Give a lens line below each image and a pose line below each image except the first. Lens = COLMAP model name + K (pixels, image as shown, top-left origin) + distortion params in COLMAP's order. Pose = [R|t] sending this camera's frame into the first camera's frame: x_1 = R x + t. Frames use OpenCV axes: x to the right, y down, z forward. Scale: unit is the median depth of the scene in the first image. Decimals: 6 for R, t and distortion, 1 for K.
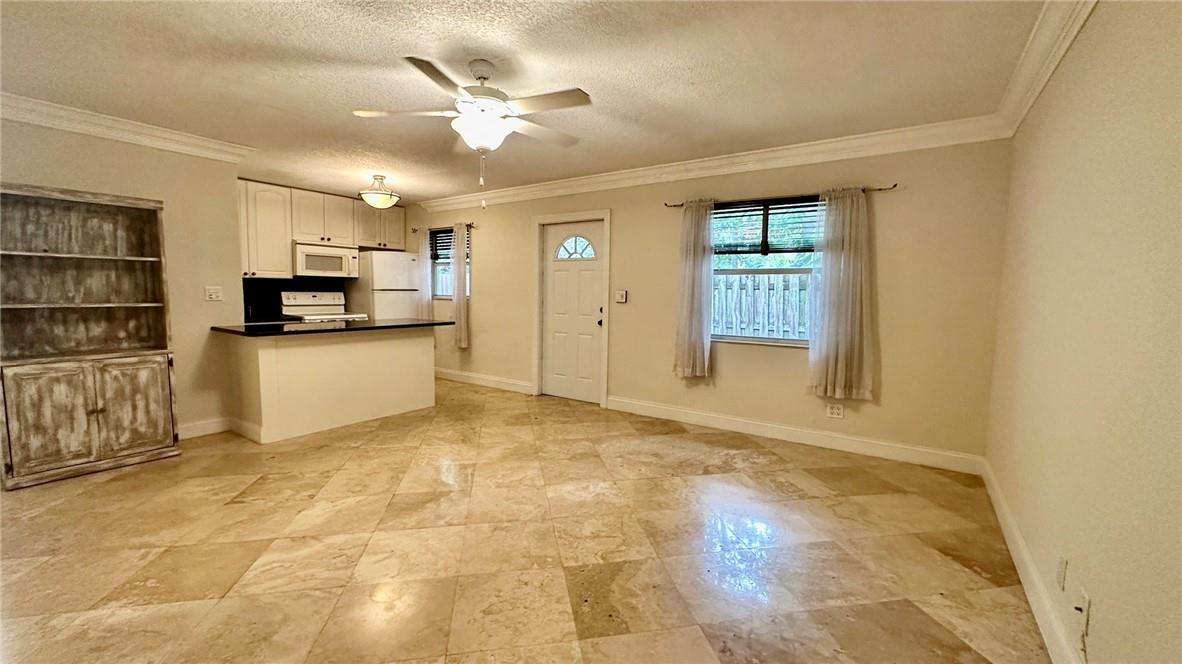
lens RADIAL K [[472.1, 0, 591.0], [0, 472.1, 332.0], [0, 0, 1]] dist [-0.001989, -0.000145]
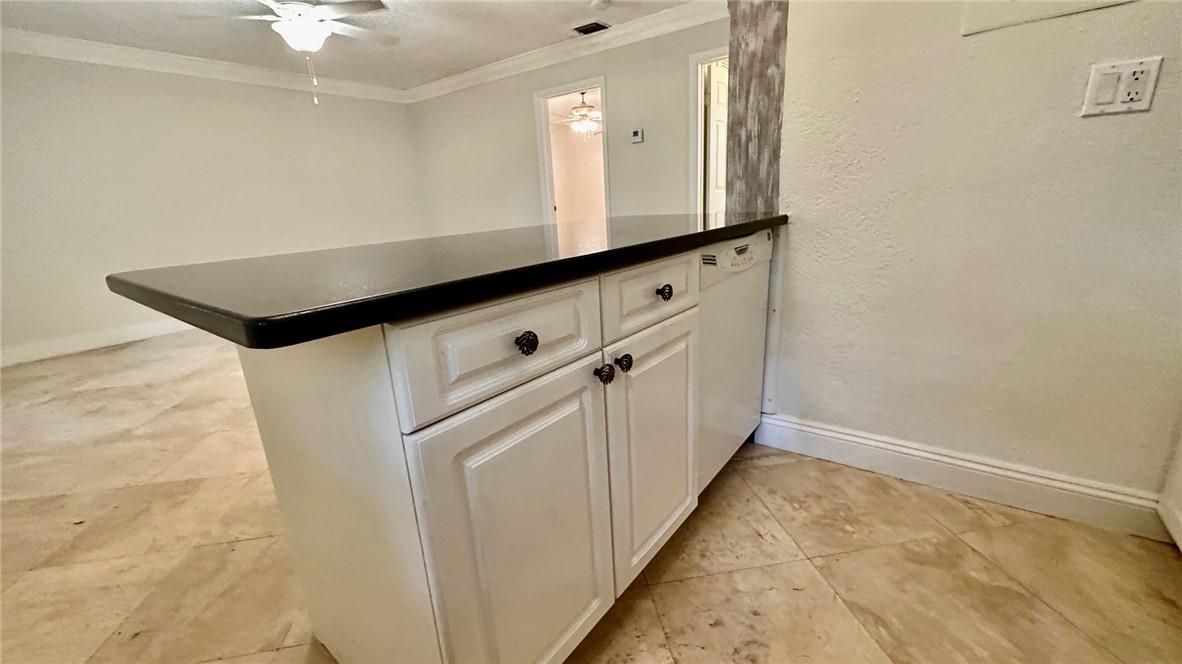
lens RADIAL K [[472.1, 0, 591.0], [0, 472.1, 332.0], [0, 0, 1]] dist [-0.001989, -0.000145]
pose [[-0.998301, 0.032718, 0.048206, -0.689919], [0.047807, 0.932945, 0.356831, -0.084618], [-0.033299, 0.358530, -0.932924, 1.641583]]
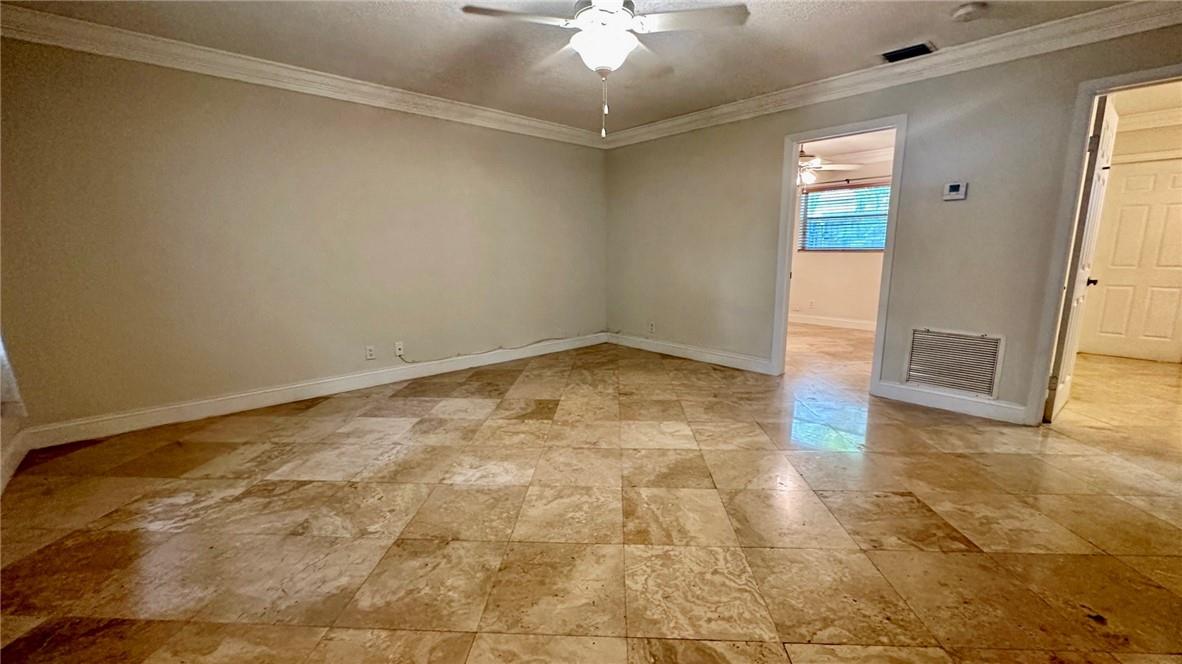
lens RADIAL K [[472.1, 0, 591.0], [0, 472.1, 332.0], [0, 0, 1]] dist [-0.001989, -0.000145]
pose [[-0.972831, -0.047880, 0.226510, -0.304132], [0.012165, 0.966458, 0.256537, -0.096380], [-0.231196, 0.252323, -0.939618, 1.389802]]
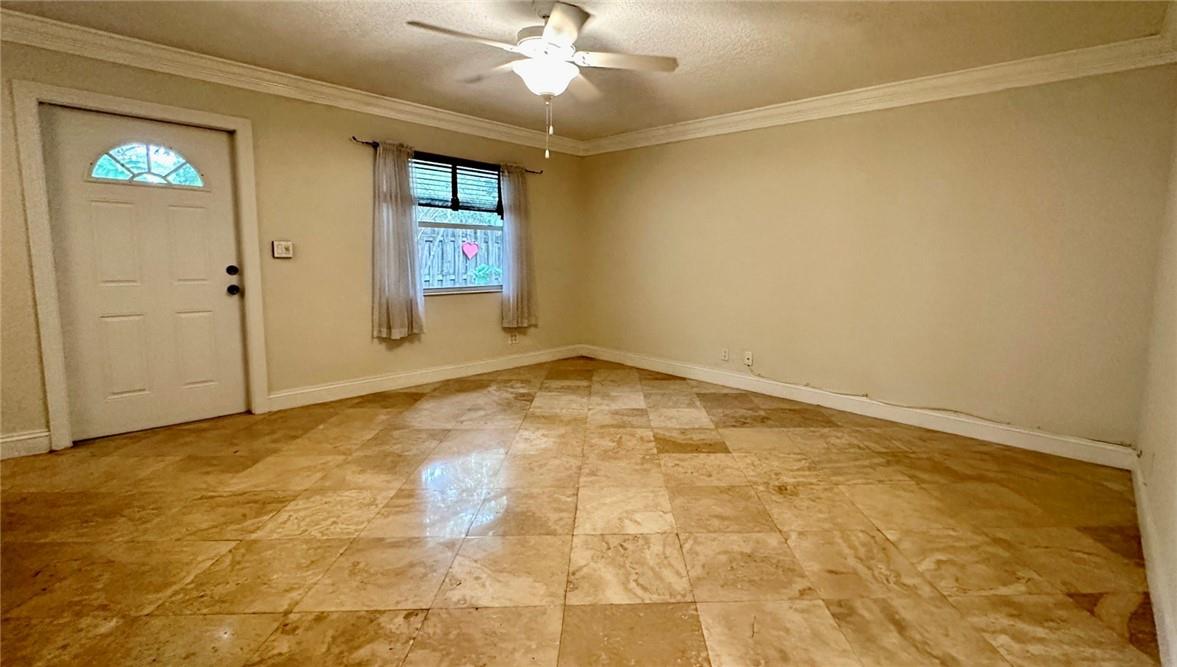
lens RADIAL K [[521.2, 0, 640.7], [0, 521.2, 306.7], [0, 0, 1]] dist [-0.000870, -0.000316]
pose [[0.121698, -0.114797, 0.985906, -0.892960], [0.069066, 0.991861, 0.106965, -0.049742], [-0.990161, 0.055075, 0.128636, 0.499354]]
